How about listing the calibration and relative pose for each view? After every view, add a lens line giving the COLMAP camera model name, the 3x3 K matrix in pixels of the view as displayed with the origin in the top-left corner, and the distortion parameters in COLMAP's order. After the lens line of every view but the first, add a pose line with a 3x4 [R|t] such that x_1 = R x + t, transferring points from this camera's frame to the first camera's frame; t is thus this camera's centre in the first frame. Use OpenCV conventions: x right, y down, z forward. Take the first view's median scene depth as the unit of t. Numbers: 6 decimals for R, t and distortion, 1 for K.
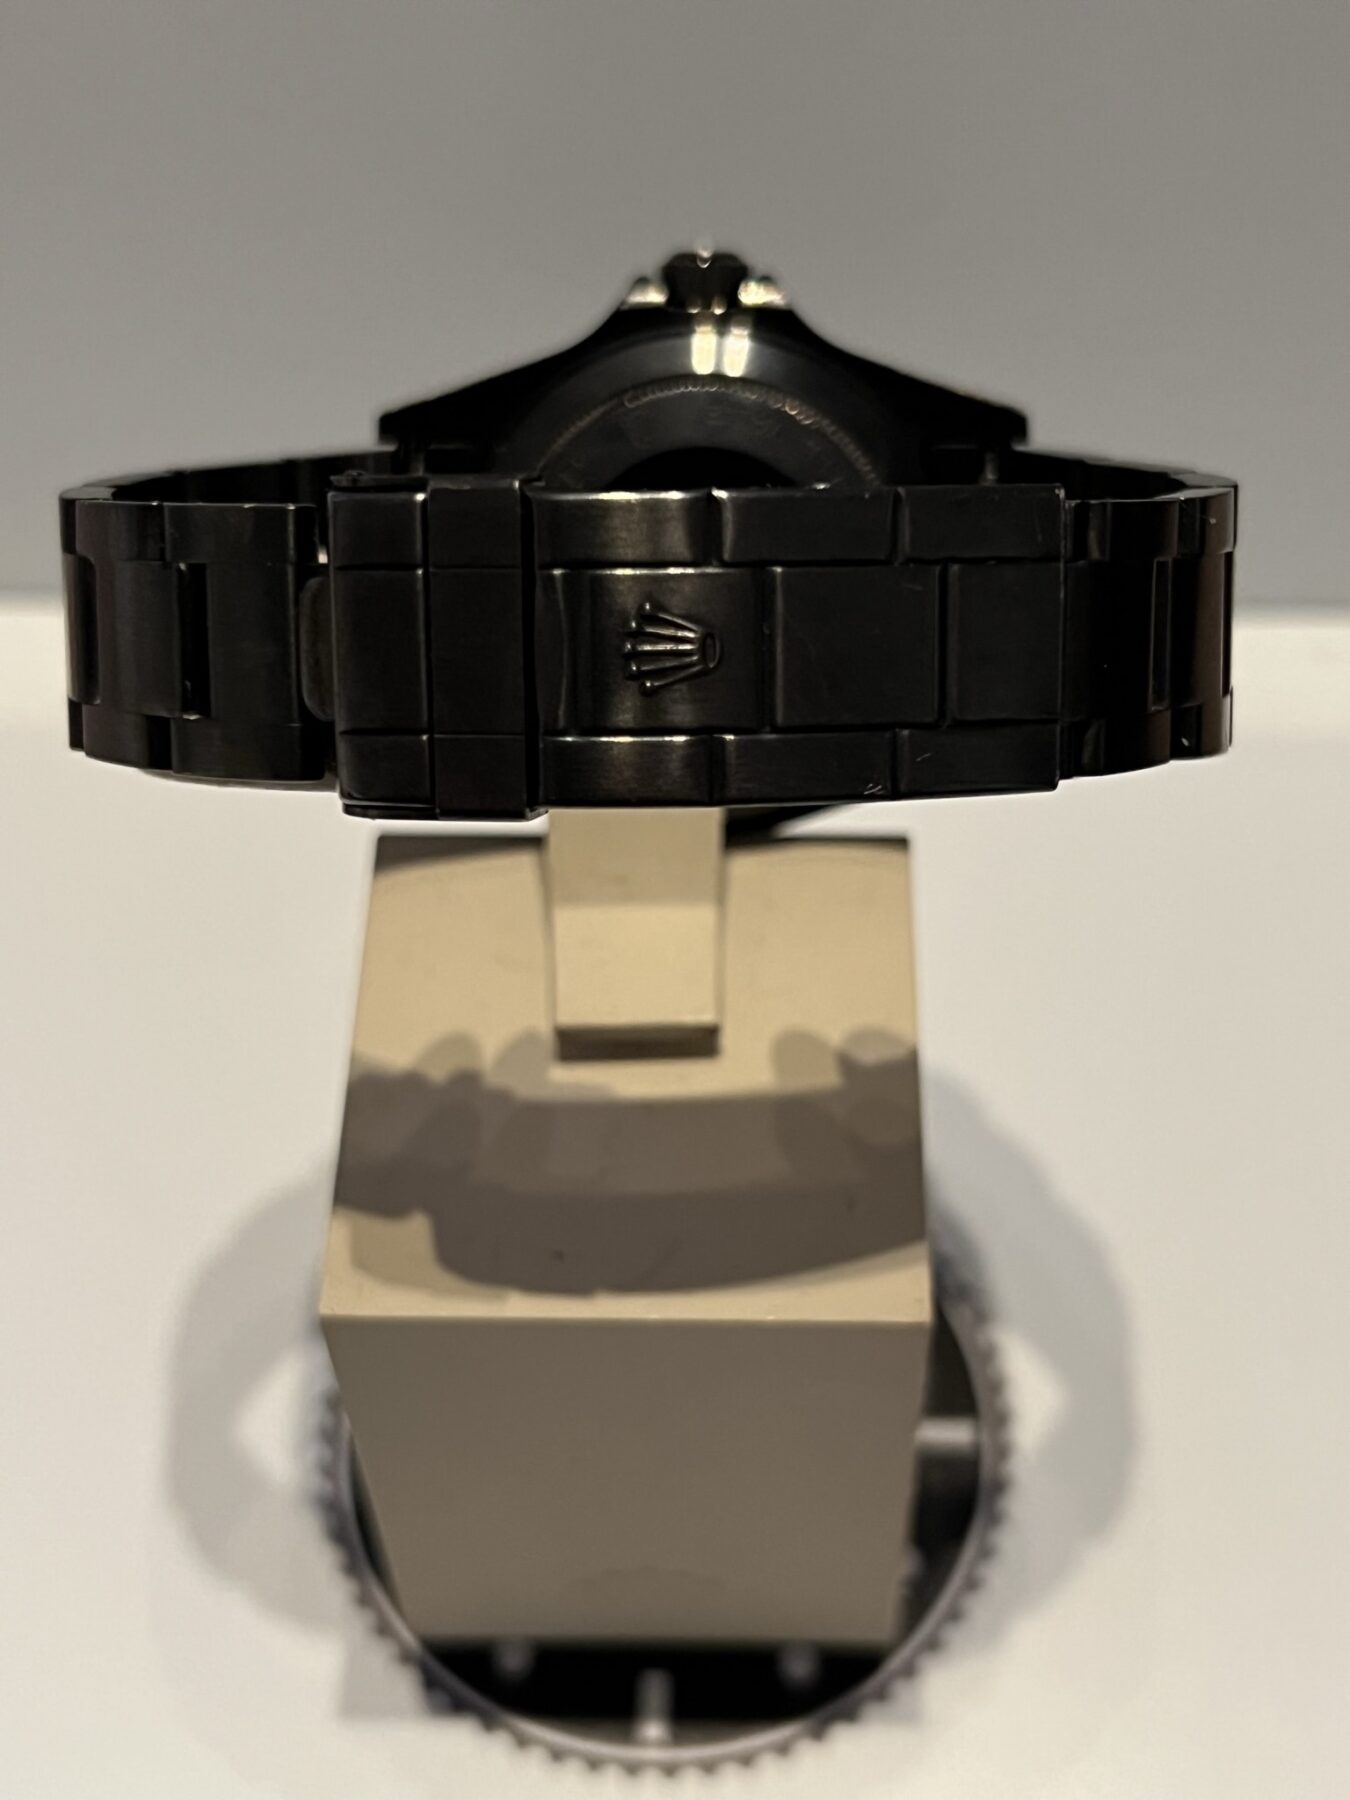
lens RADIAL K [[2659.2, 0, 672.4], [0, 2659.2, 1005.3], [0, 0, 1]] dist [0.222505, 0.000000]
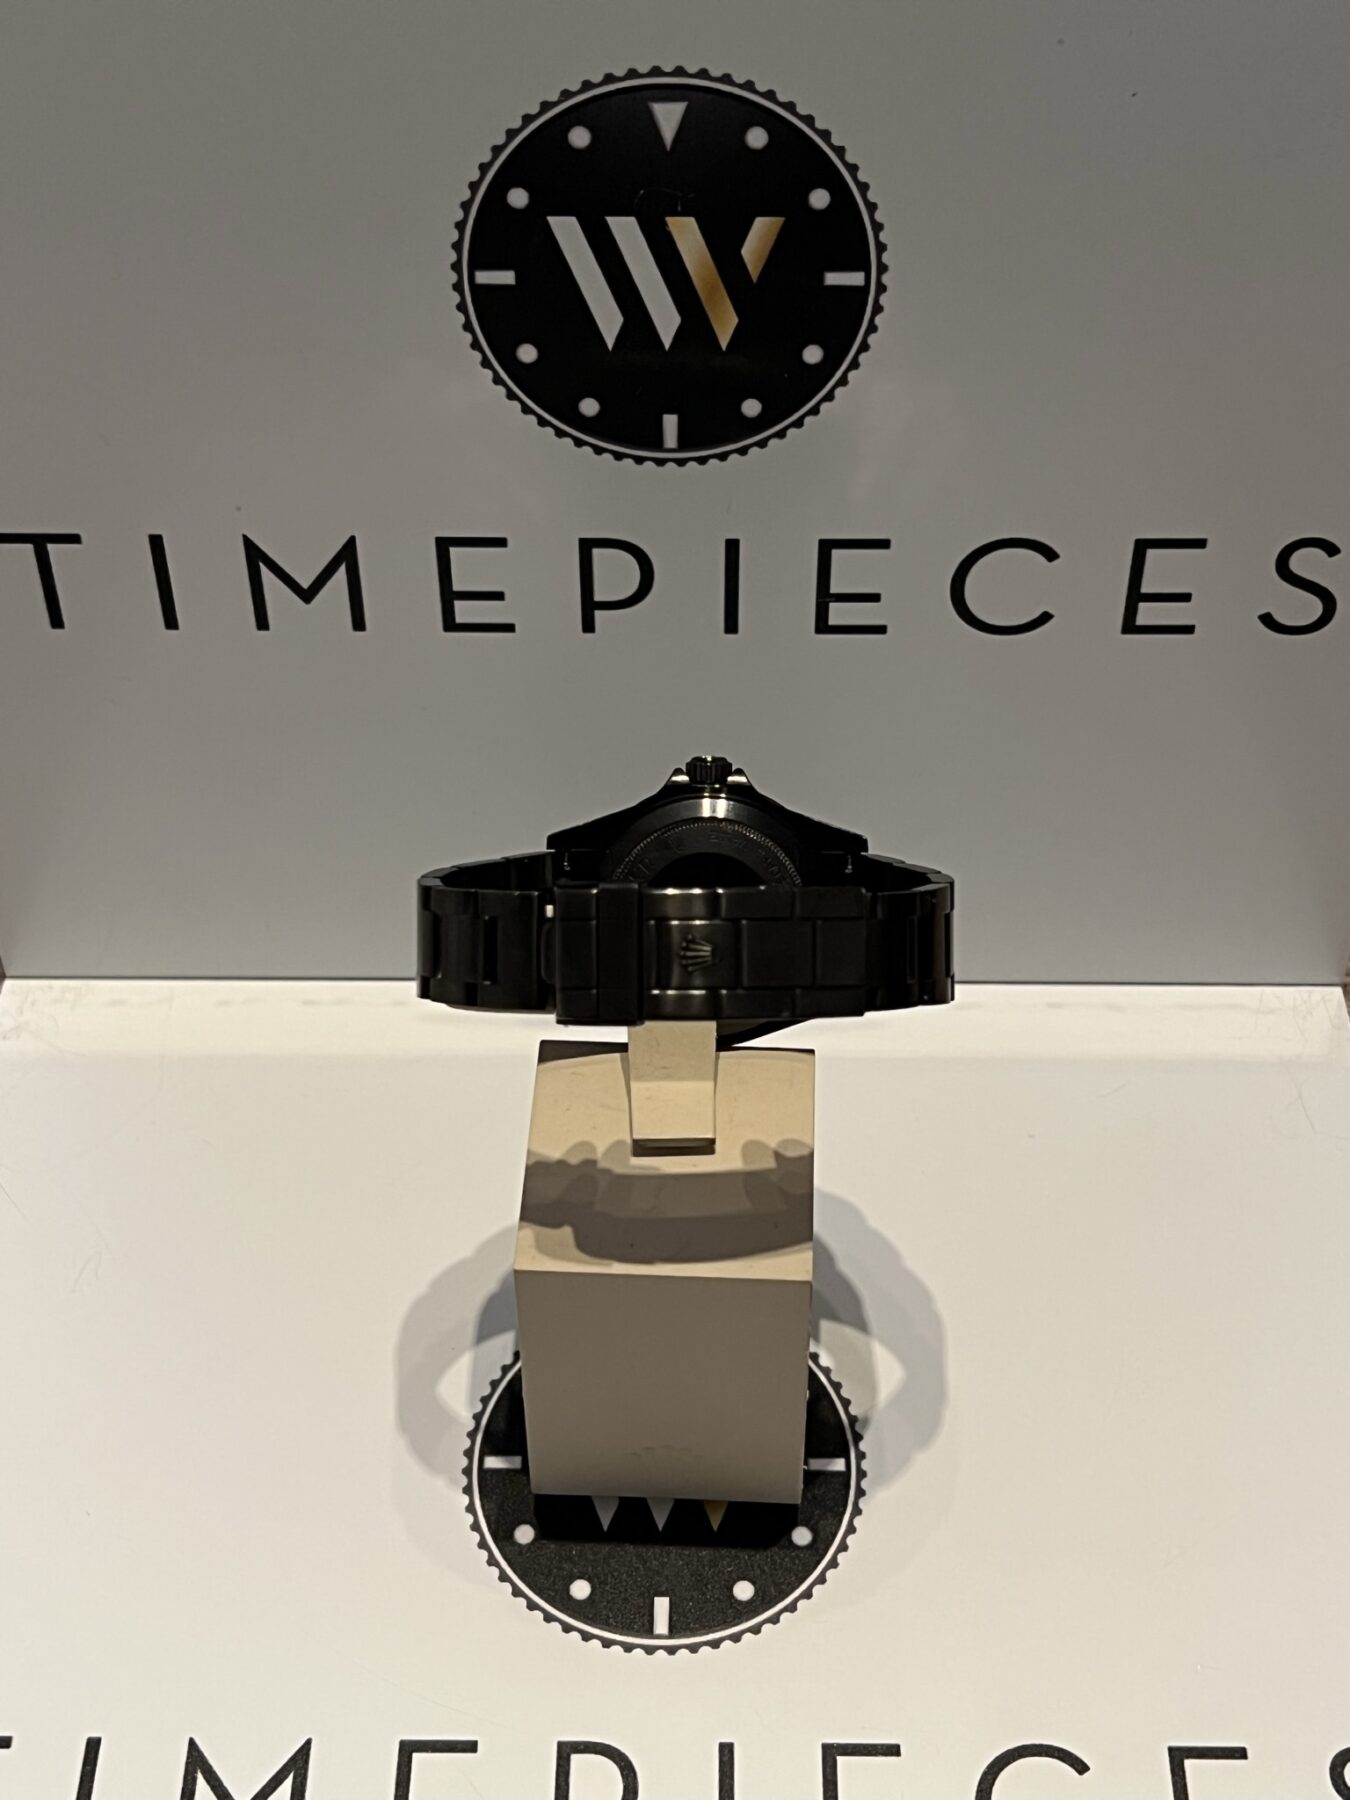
lens RADIAL K [[2659.2, 0, 676.3], [0, 2659.2, 899.3], [0, 0, 1]] dist [0.222505, 0.000000]
pose [[0.999903, 0.007762, 0.011599, -0.039011], [-0.006046, 0.989950, -0.141291, 0.122109], [-0.012580, 0.141207, 0.989900, -1.079732]]
